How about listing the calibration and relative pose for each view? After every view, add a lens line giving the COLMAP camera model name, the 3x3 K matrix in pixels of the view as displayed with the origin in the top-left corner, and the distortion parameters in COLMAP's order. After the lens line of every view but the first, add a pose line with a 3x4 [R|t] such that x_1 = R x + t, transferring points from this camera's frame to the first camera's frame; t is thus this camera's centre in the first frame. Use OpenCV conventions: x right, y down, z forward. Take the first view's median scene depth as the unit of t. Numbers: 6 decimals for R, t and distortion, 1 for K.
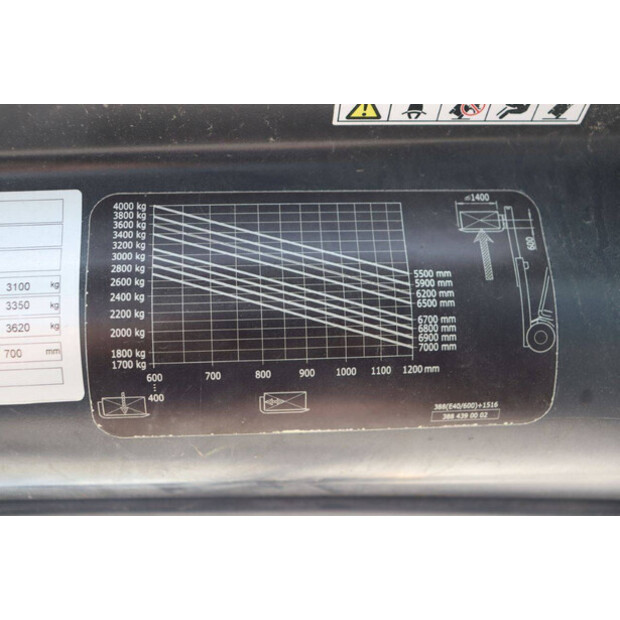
lens RADIAL K [[726.7, 0, 310.0], [0, 726.7, 307.8], [0, 0, 1]] dist [0.001146, 0.000000]
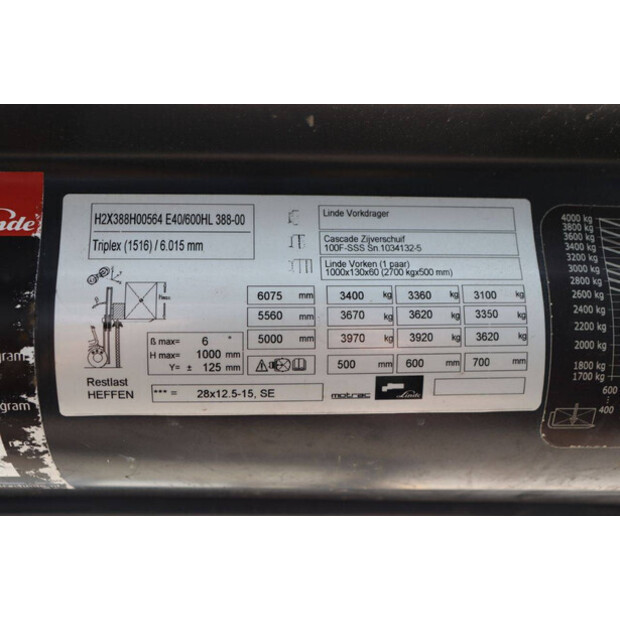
lens RADIAL K [[726.7, 0, 309.8], [0, 726.7, 312.2], [0, 0, 1]] dist [0.001146, 0.000000]
pose [[0.996262, 0.038739, 0.077215, -0.708900], [-0.040379, 0.998988, 0.019800, -0.015259], [-0.076370, -0.022844, 0.996818, 0.024815]]
